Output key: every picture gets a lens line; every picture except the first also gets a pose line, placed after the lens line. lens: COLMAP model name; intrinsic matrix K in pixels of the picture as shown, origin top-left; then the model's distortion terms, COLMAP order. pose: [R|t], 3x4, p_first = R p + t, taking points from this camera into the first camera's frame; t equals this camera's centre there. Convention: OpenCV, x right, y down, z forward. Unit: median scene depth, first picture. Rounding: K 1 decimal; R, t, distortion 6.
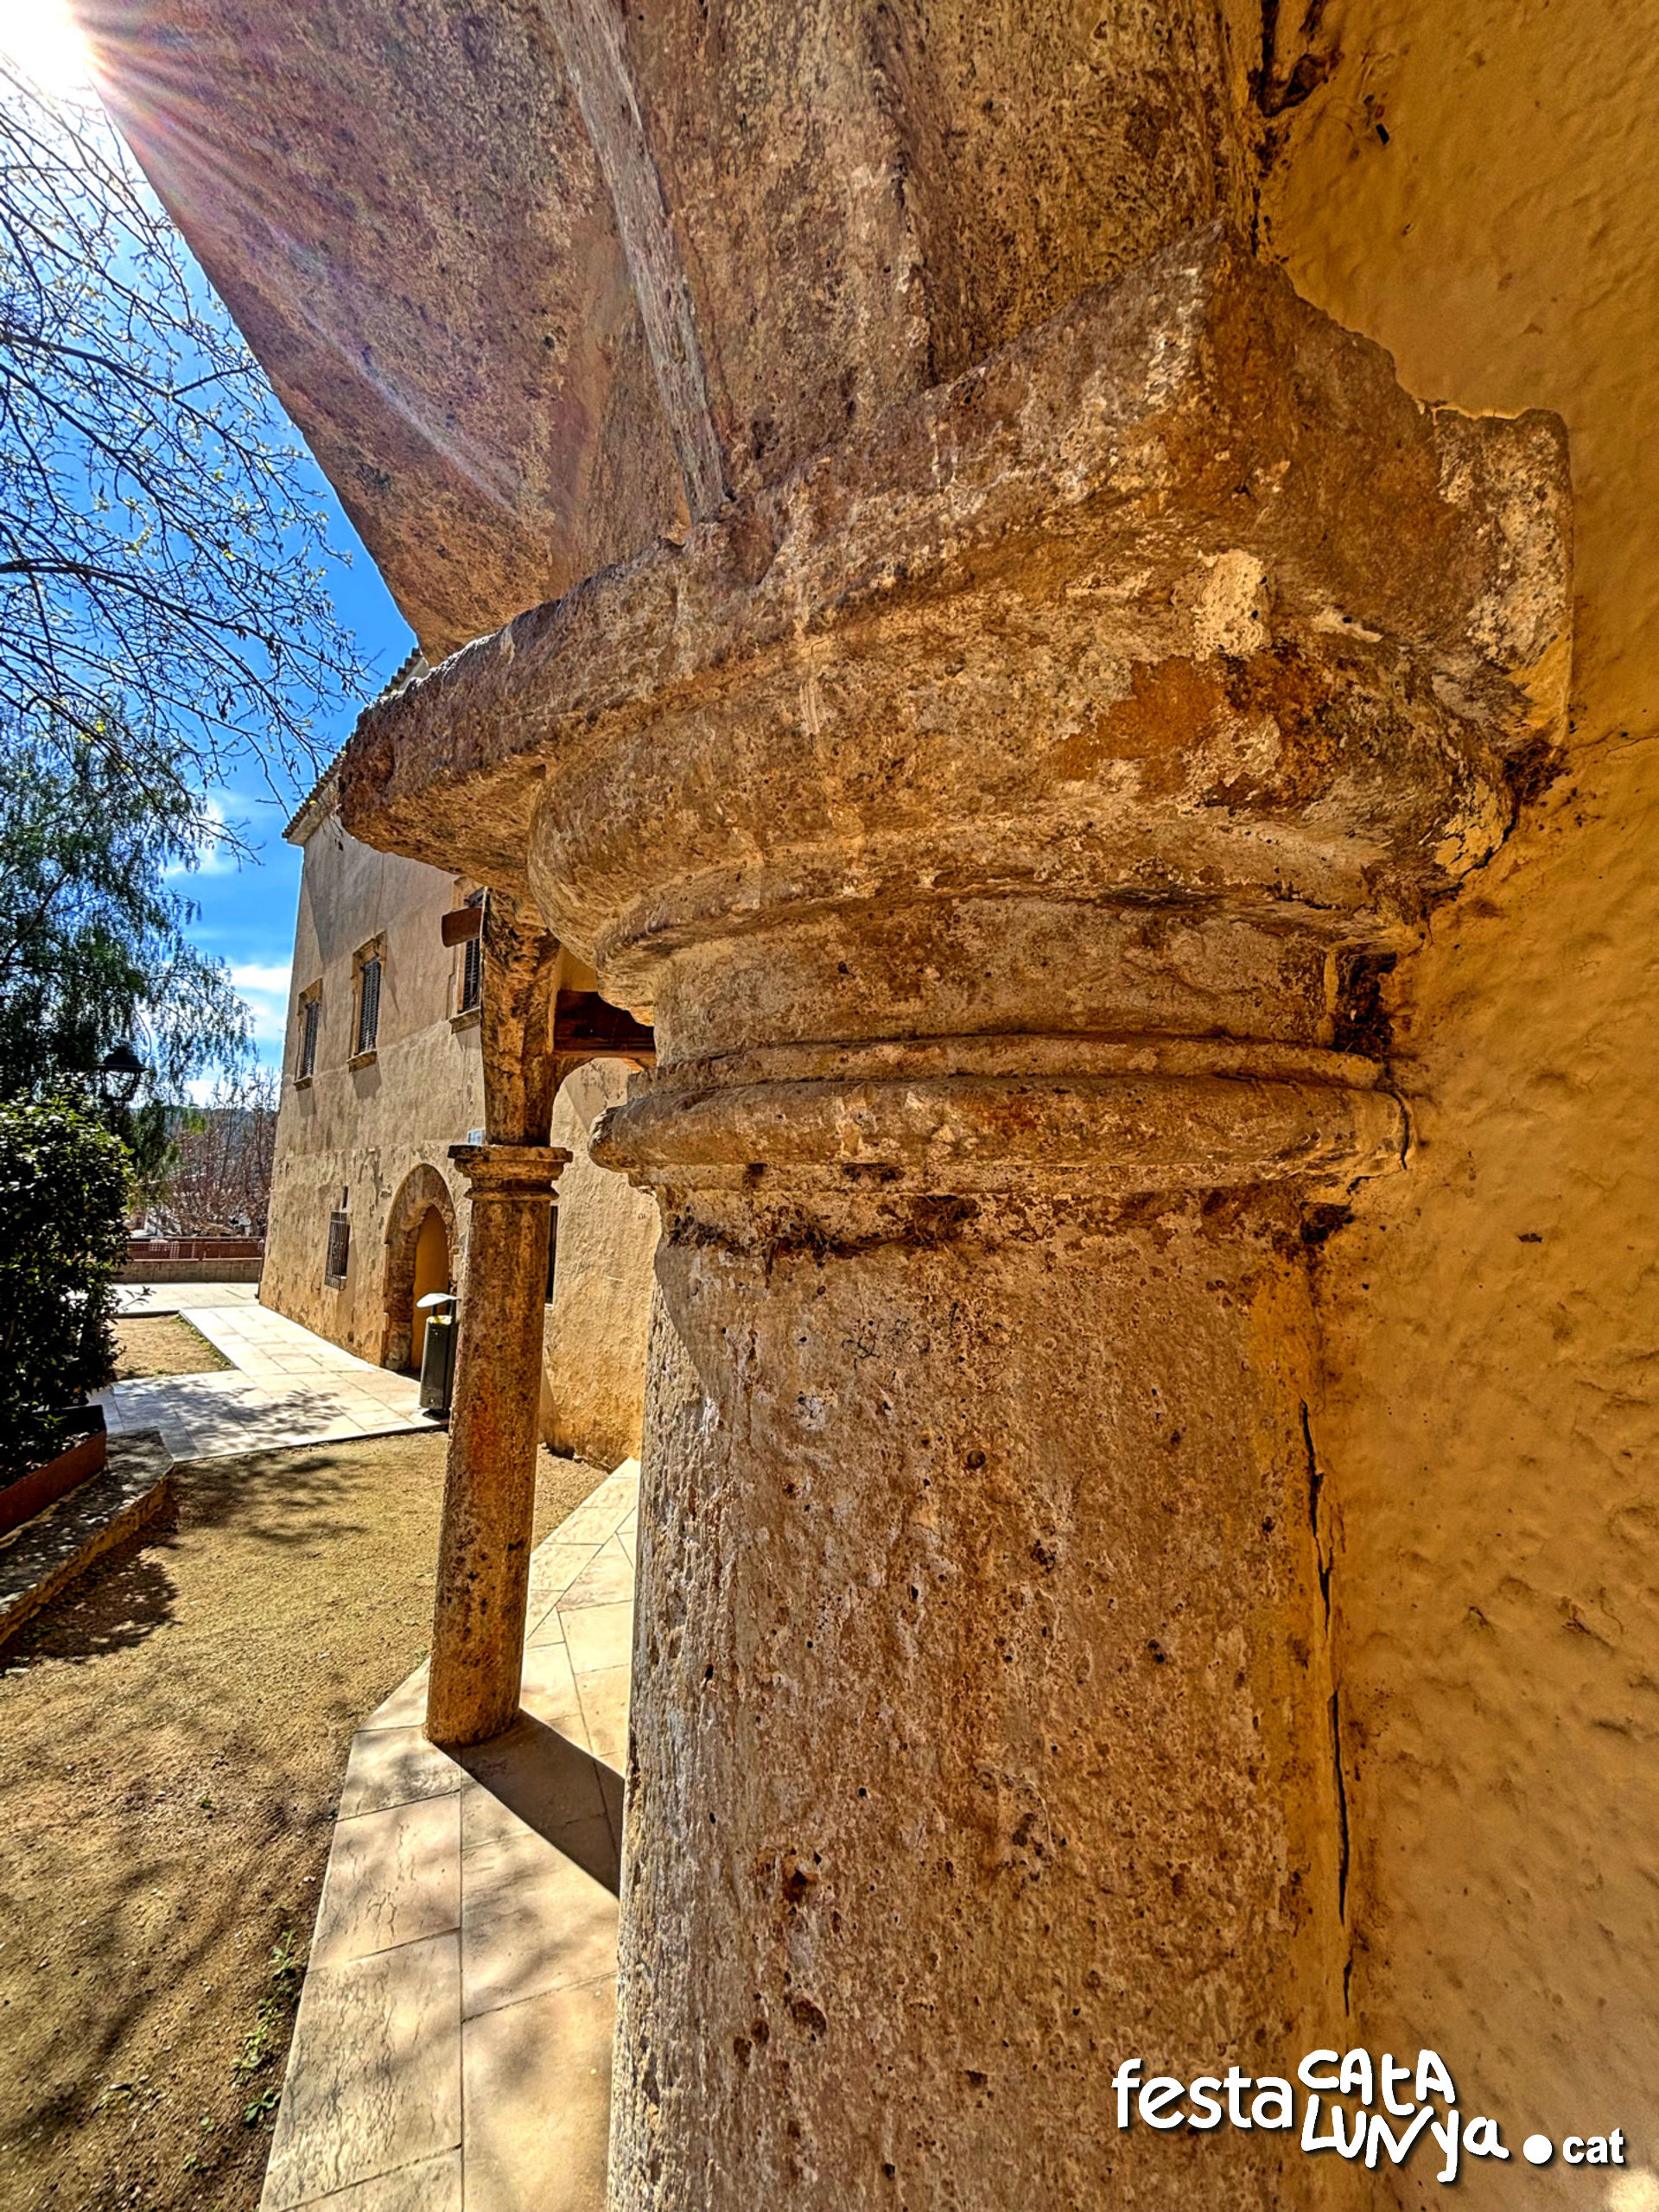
lens RADIAL K [[891.1, 0, 822.1], [0, 891.1, 1109.9], [0, 0, 1]] dist [0.003121, -0.000664]
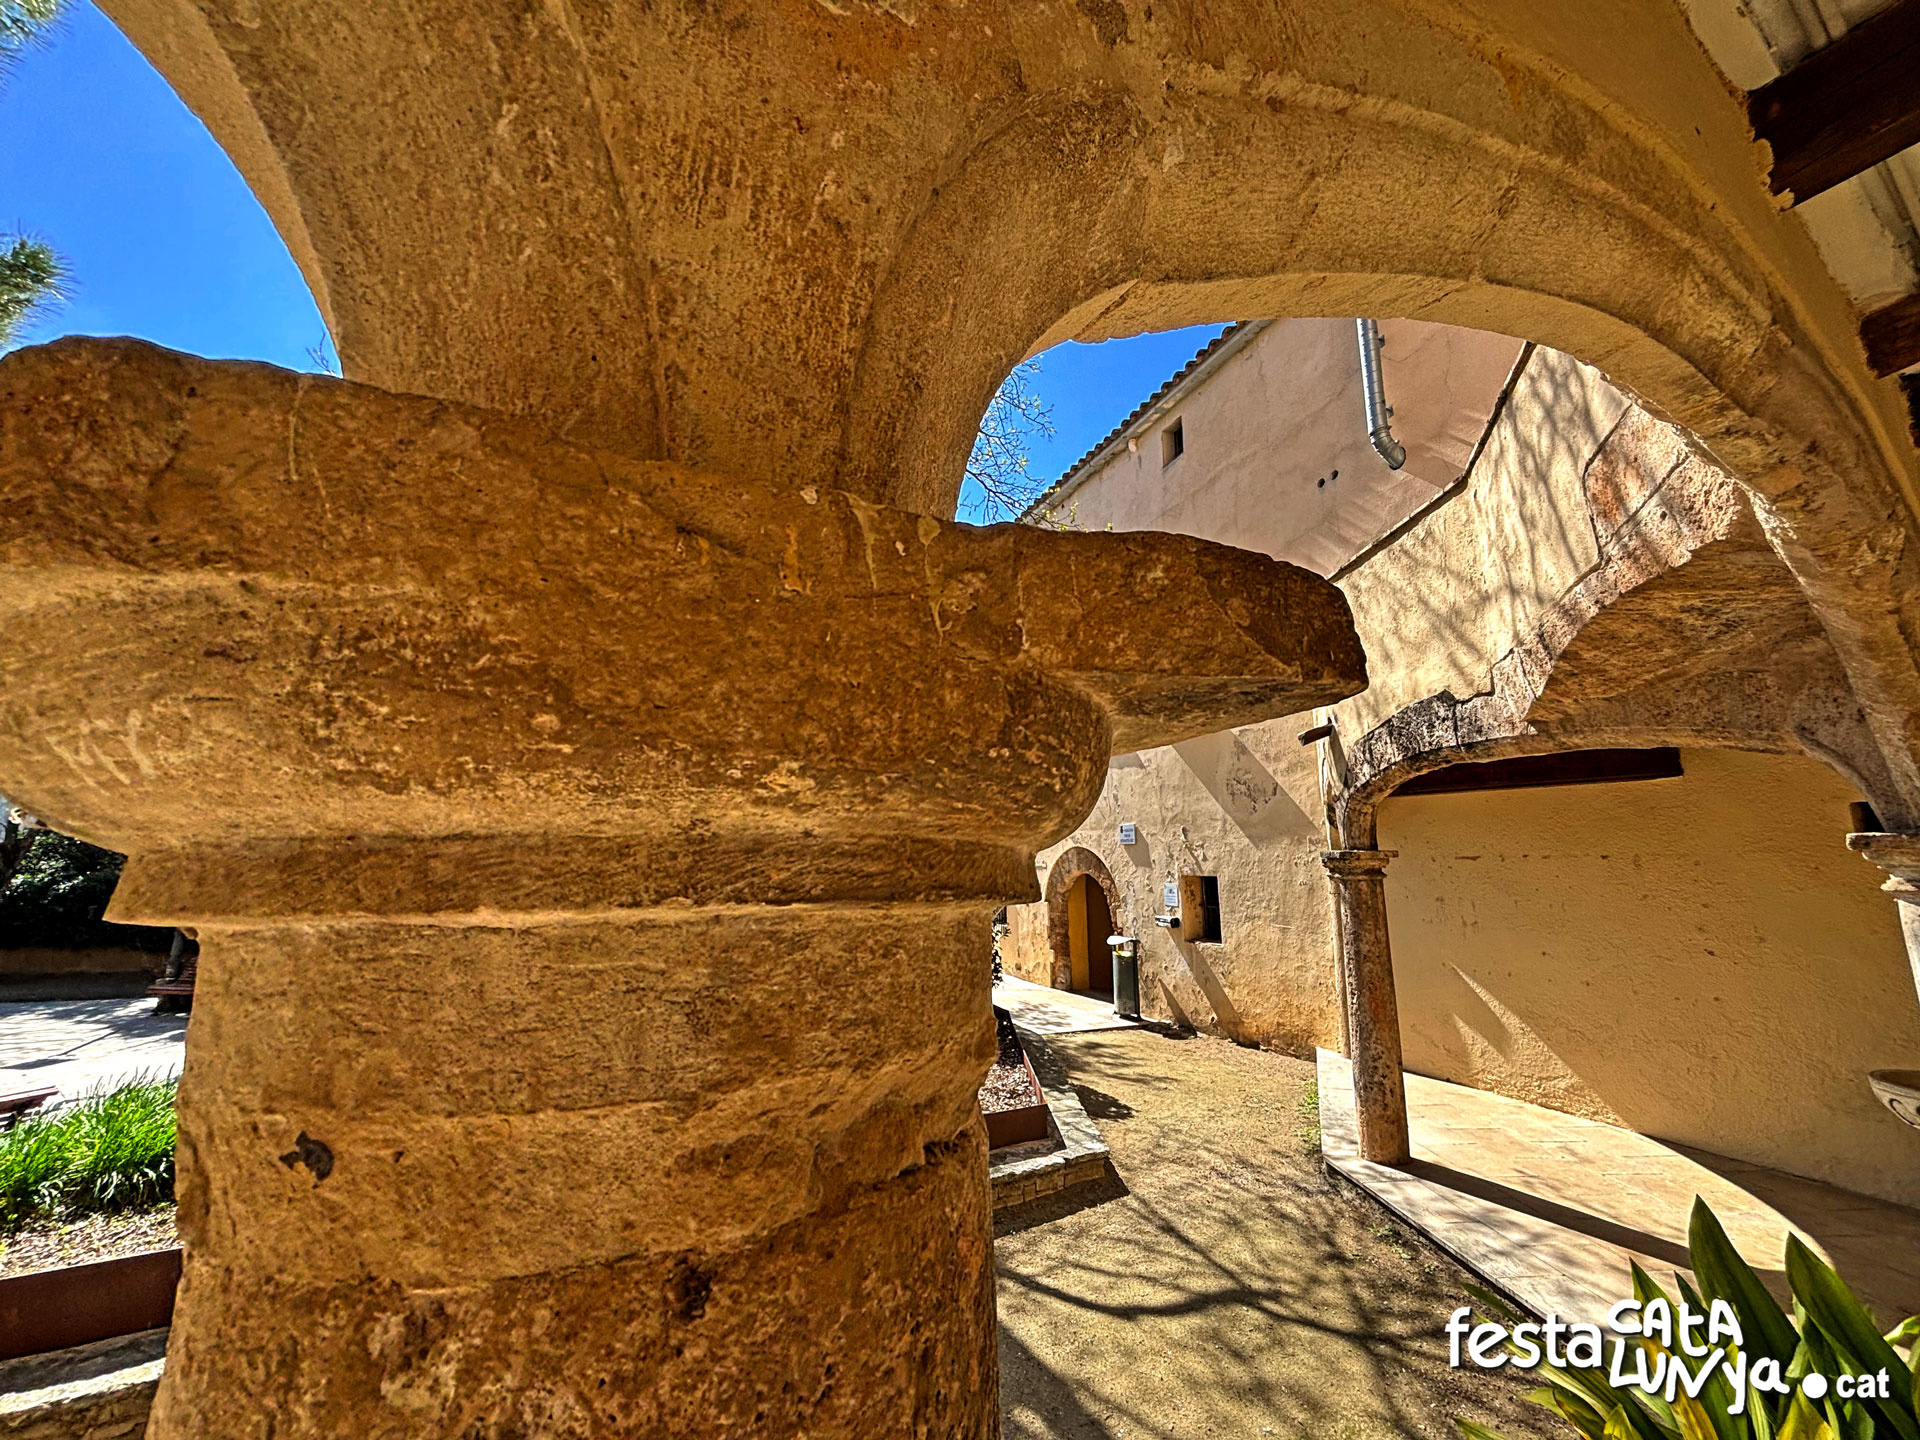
lens RADIAL K [[773.5, 0, 967.2], [0, 773.5, 713.5], [0, 0, 1]] dist [0.003121, -0.000664]
pose [[0.944734, -0.078415, -0.318321, -0.267974], [0.049682, 0.994003, -0.097413, -0.059160], [0.324051, 0.076215, 0.942965, -0.389039]]
